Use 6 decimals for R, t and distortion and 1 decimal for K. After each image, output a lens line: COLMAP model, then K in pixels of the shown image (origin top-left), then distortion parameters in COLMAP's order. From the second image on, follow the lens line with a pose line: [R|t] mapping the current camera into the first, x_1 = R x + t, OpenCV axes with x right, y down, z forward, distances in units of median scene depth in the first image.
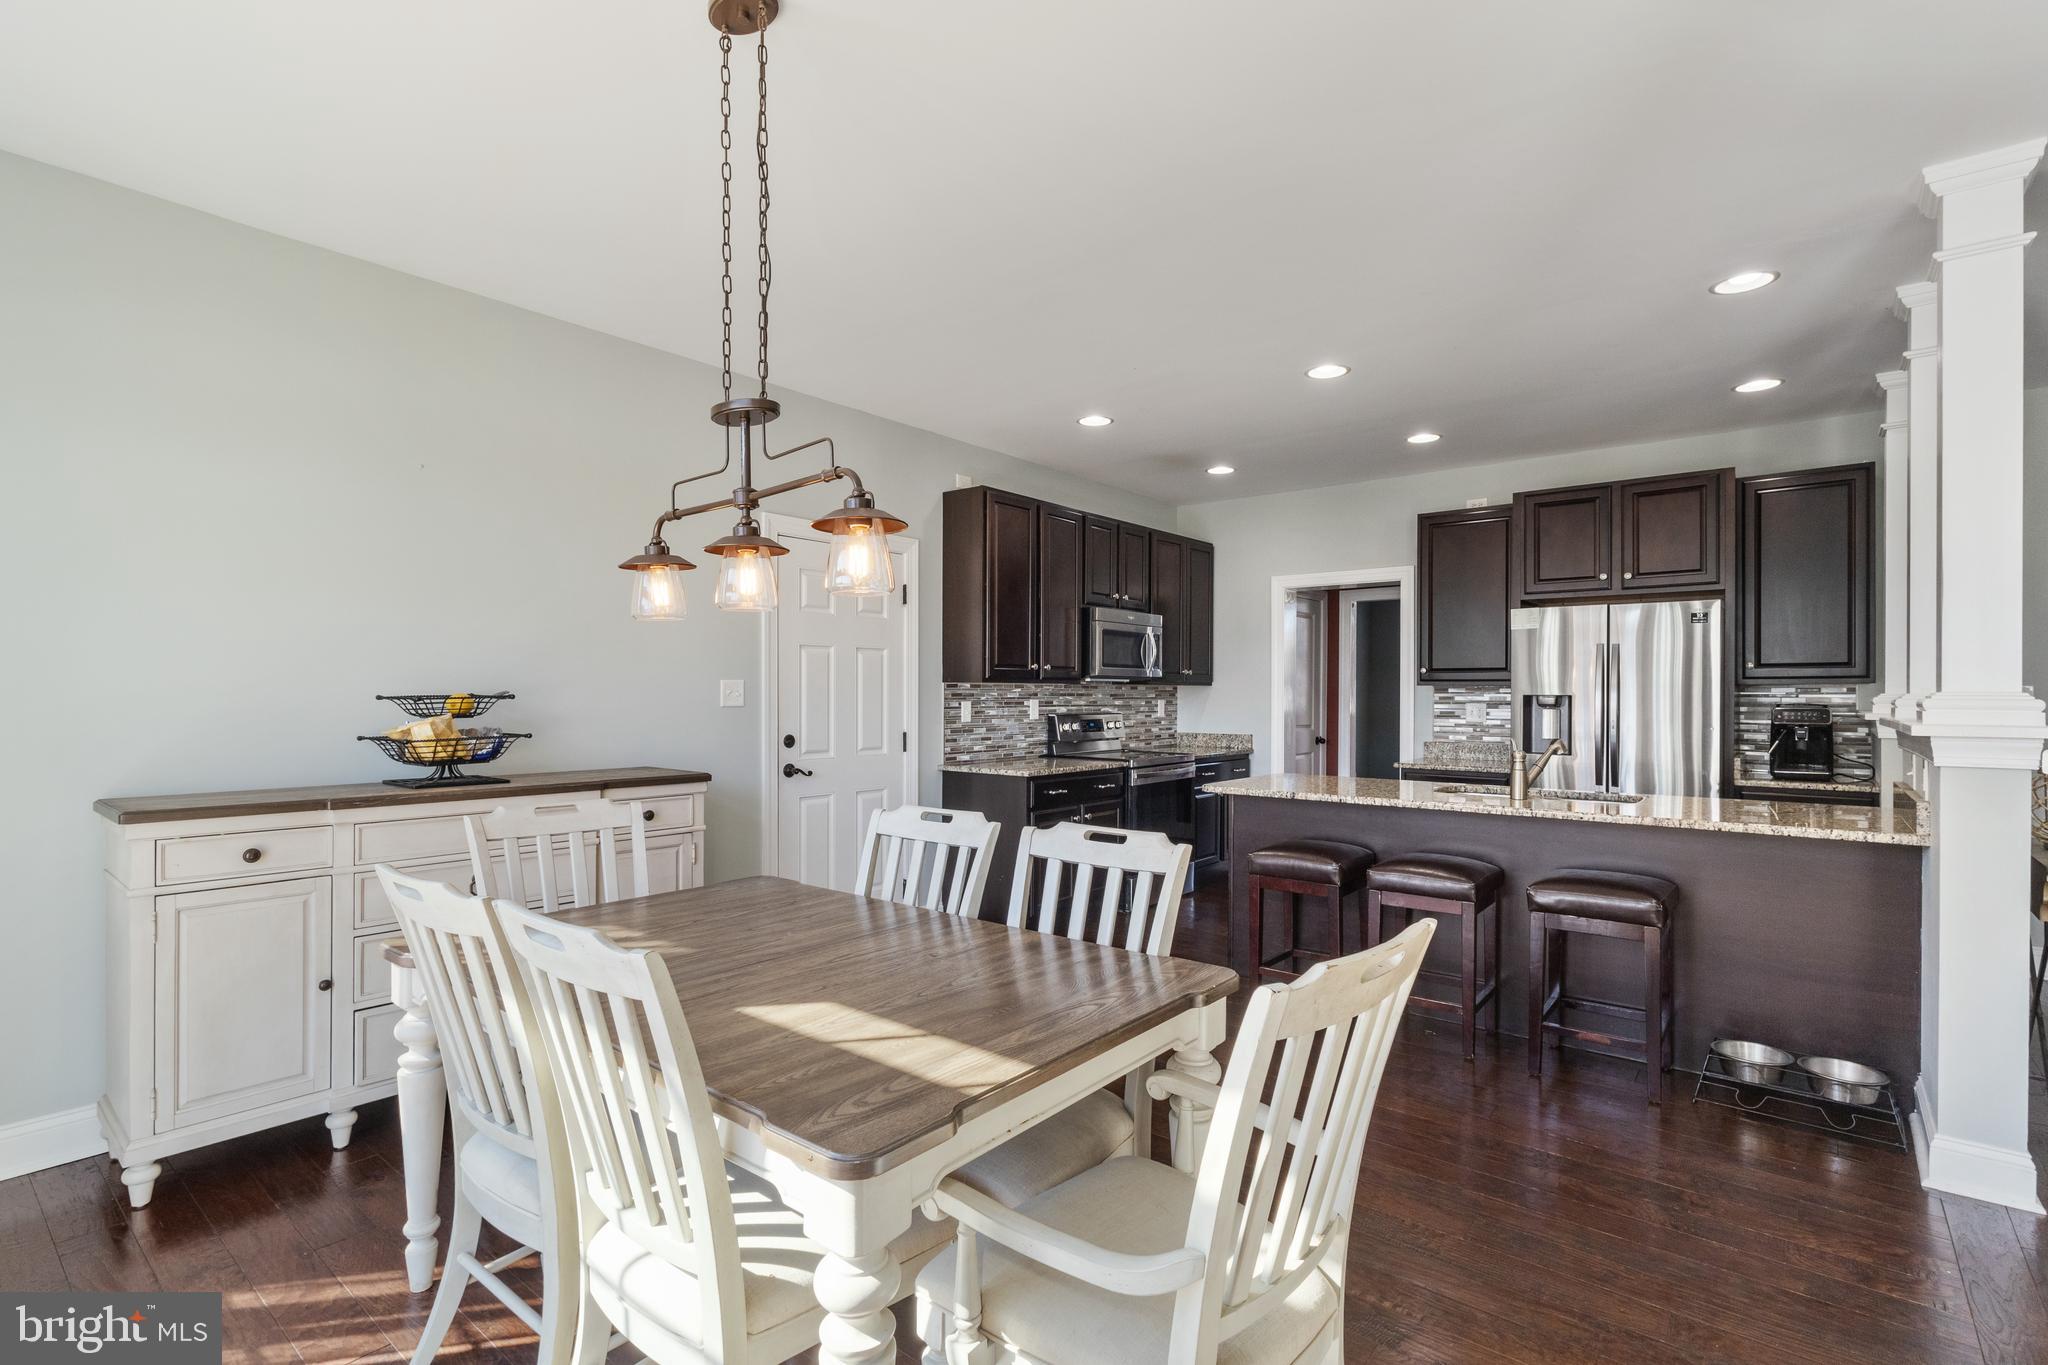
lens RADIAL K [[963.1, 0, 1032.4], [0, 963.1, 685.7], [0, 0, 1]] dist [0.005312, 0.002318]
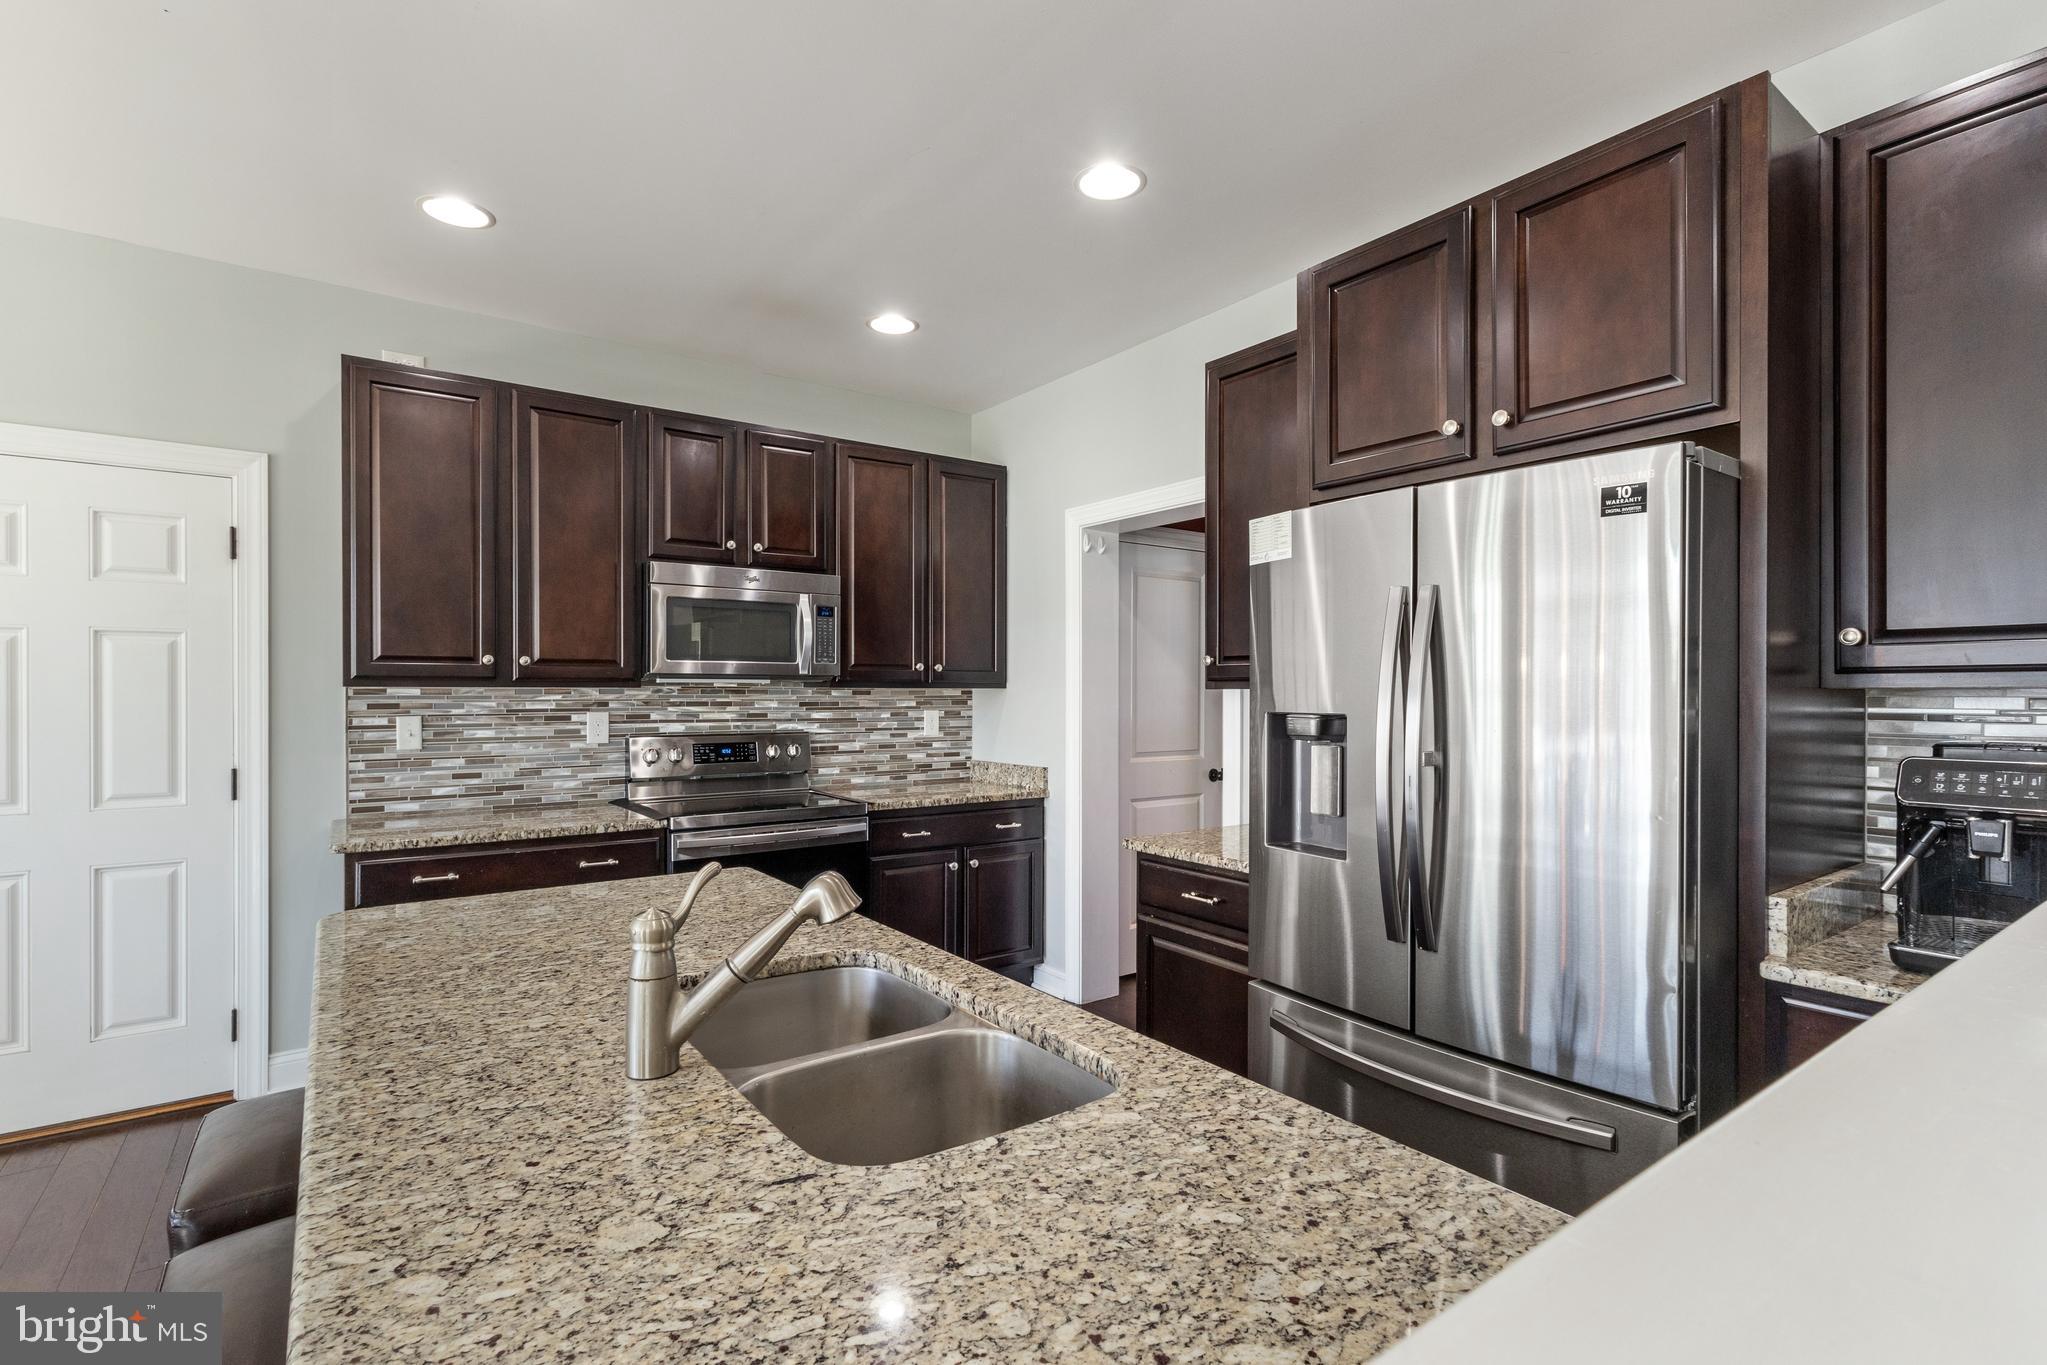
lens RADIAL K [[962.6, 0, 1018.7], [0, 962.6, 690.5], [0, 0, 1]] dist [0.005312, 0.002318]
pose [[0.963907, -0.001552, -0.266236, 0.446020], [0.003150, 0.999979, 0.005575, -0.002730], [0.266222, -0.006213, 0.963892, 0.469952]]
